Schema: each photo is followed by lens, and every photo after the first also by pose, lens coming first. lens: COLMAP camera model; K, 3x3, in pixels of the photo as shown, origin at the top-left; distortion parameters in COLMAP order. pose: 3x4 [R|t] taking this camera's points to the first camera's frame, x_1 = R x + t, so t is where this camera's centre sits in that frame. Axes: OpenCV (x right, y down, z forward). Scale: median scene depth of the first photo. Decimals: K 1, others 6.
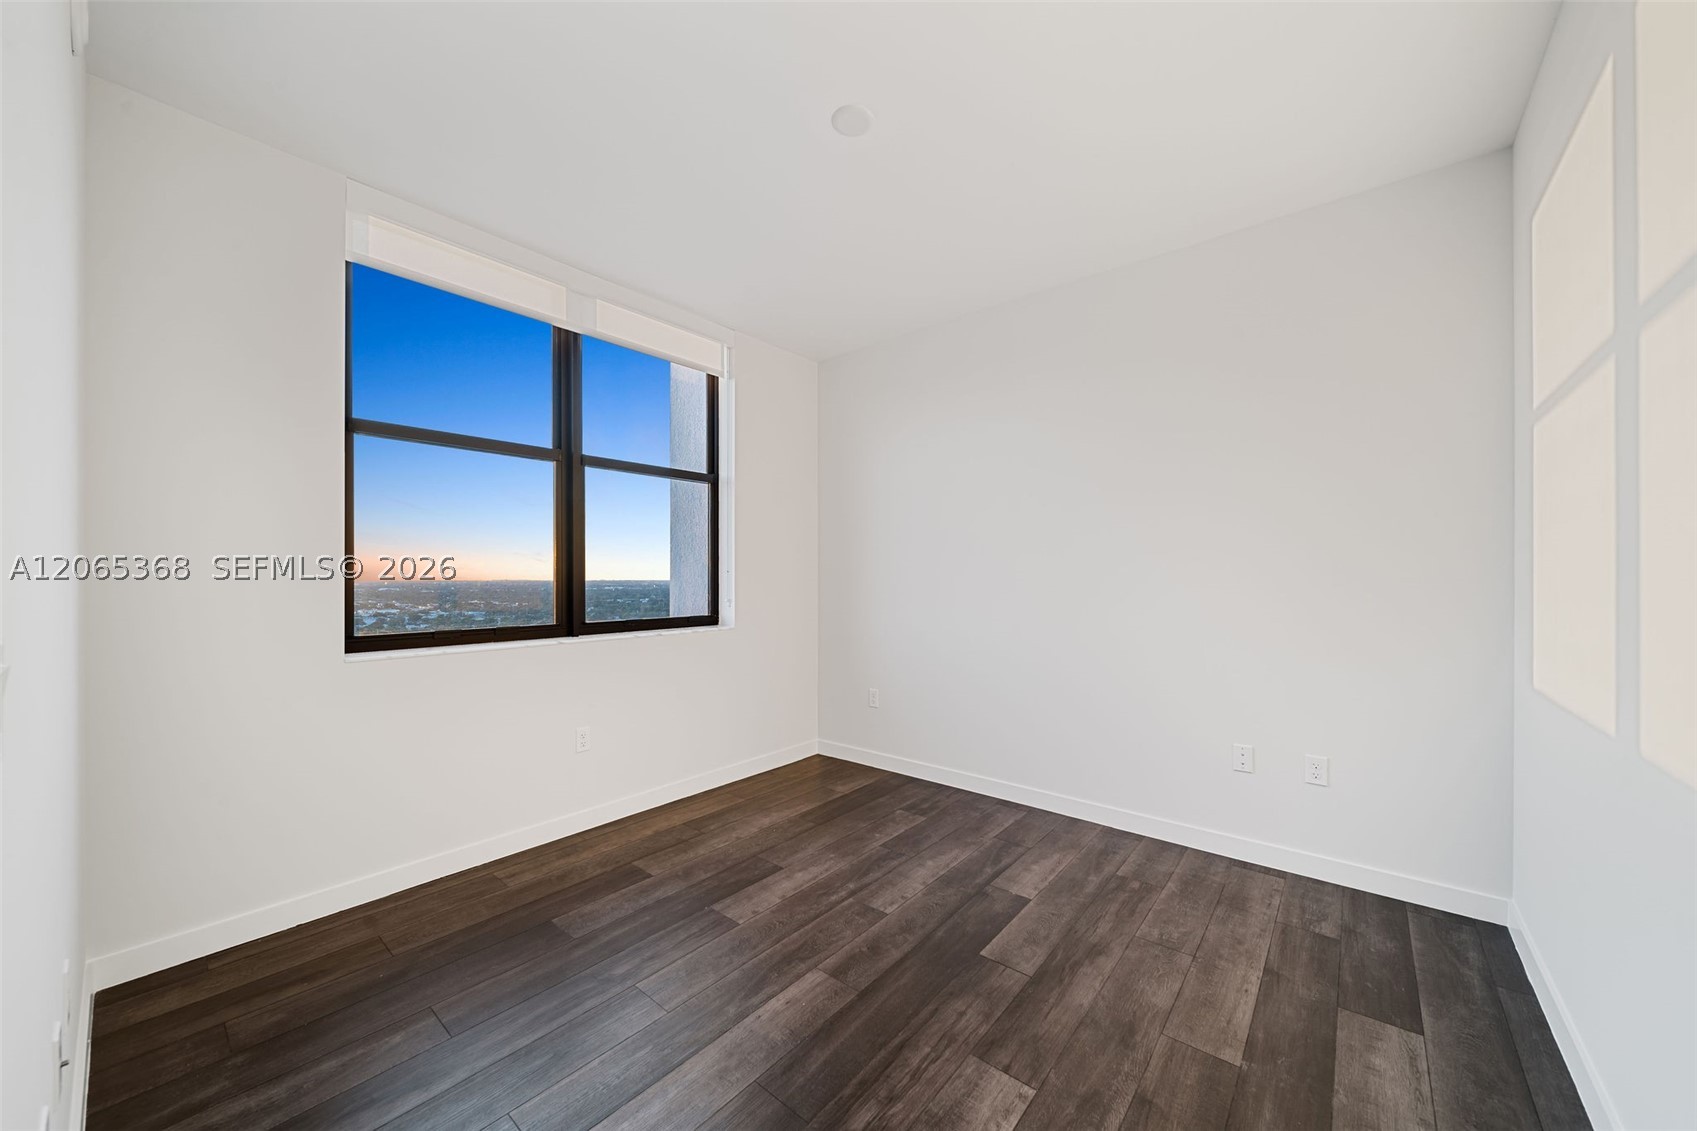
lens RADIAL K [[629.3, 0, 838.9], [0, 629.3, 576.8], [0, 0, 1]] dist [-0.000507, -0.000067]
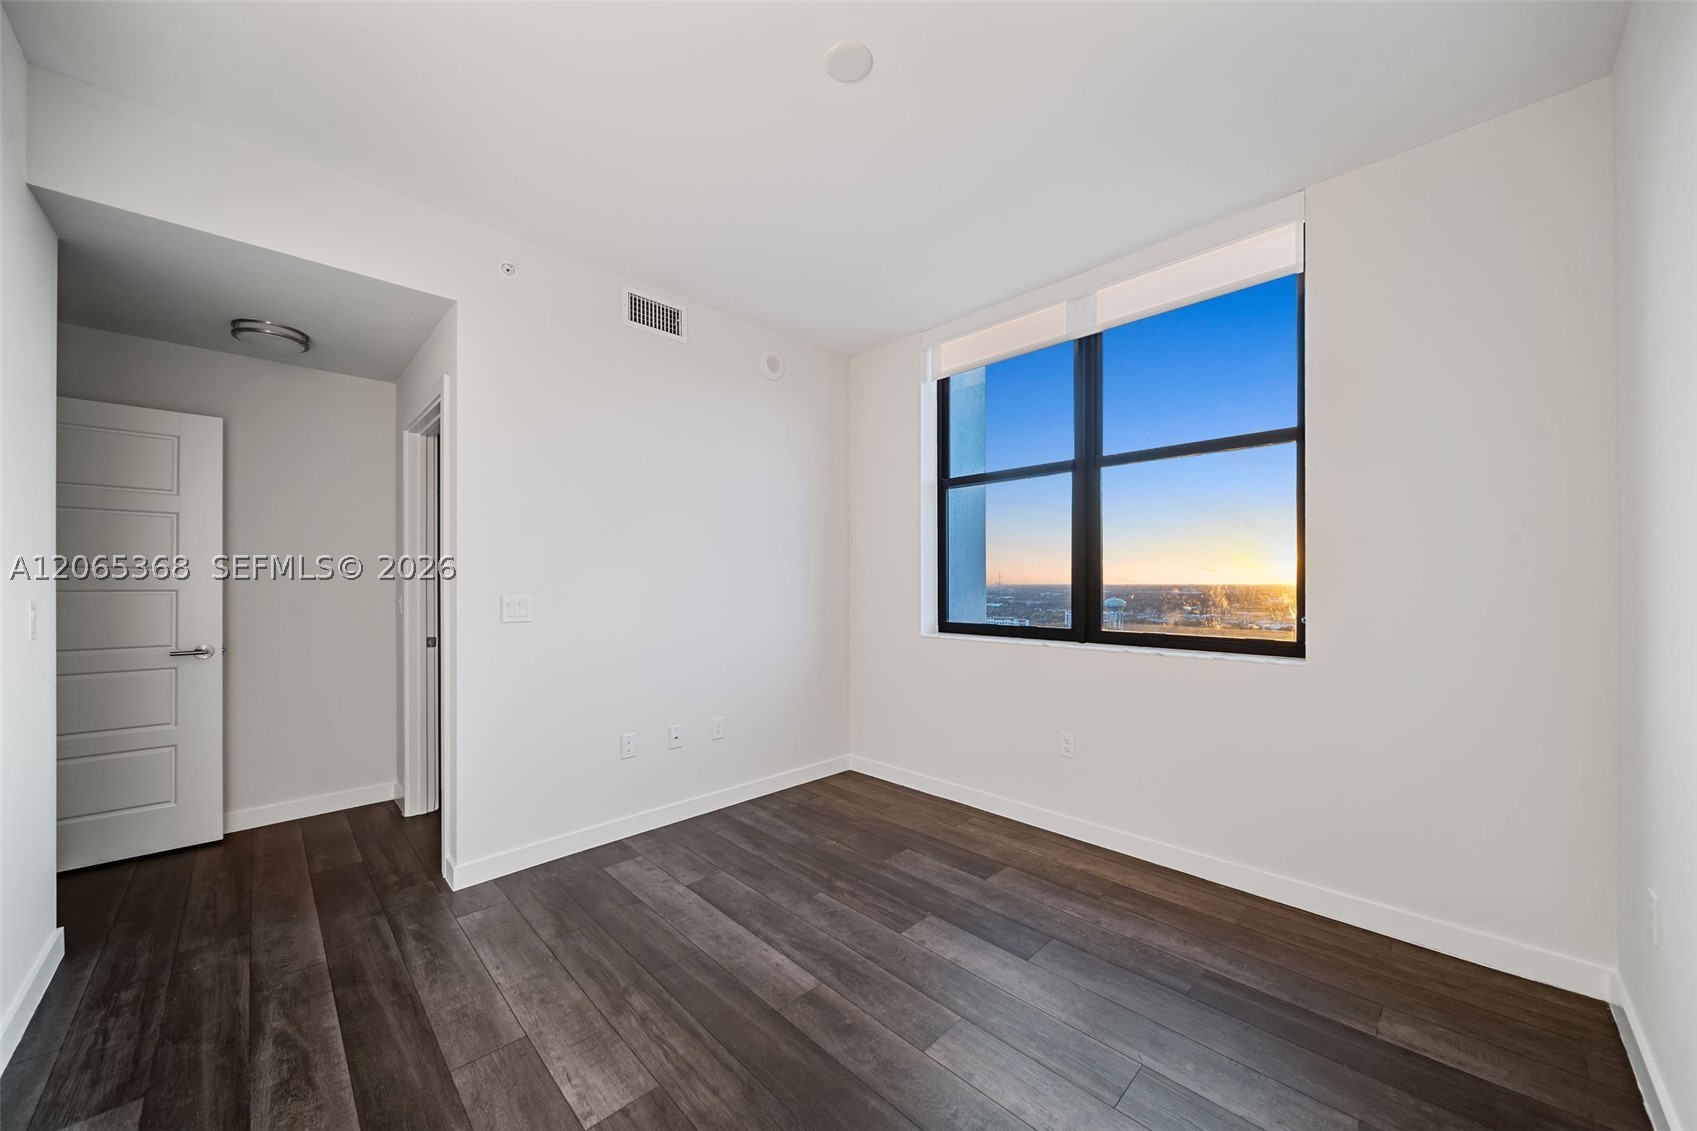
lens RADIAL K [[613.1, 0, 849.0], [0, 613.1, 580.9], [0, 0, 1]] dist [-0.000058, -0.000183]
pose [[-0.107521, 0.000356, -0.994203, 0.764021], [0.002485, 0.999997, 0.000089, -0.005841], [0.994200, -0.002461, -0.107521, 0.960807]]
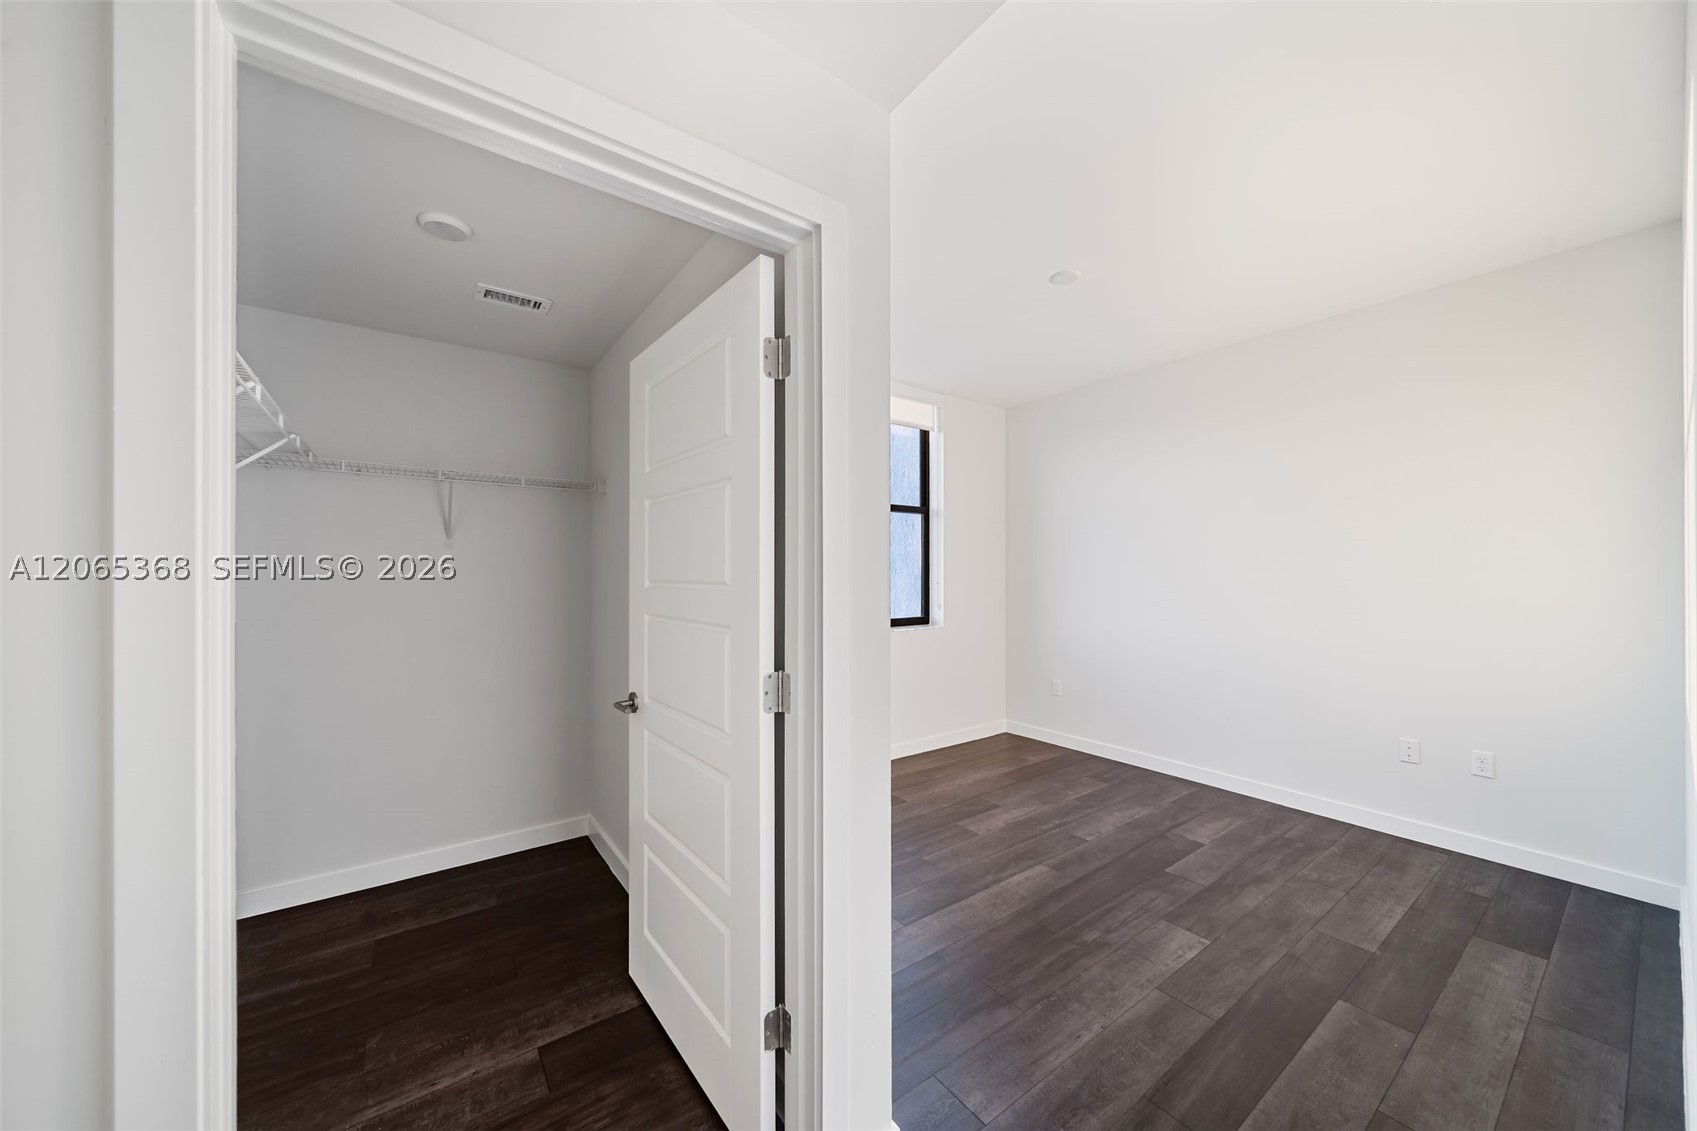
lens RADIAL K [[618.5, 0, 823.4], [0, 618.5, 567.9], [0, 0, 1]] dist [0.001204, -0.000157]
pose [[0.968988, -0.000667, -0.247107, -0.143728], [-0.001166, 0.999973, -0.007272, -0.046900], [0.247105, 0.007334, 0.968961, -0.441166]]
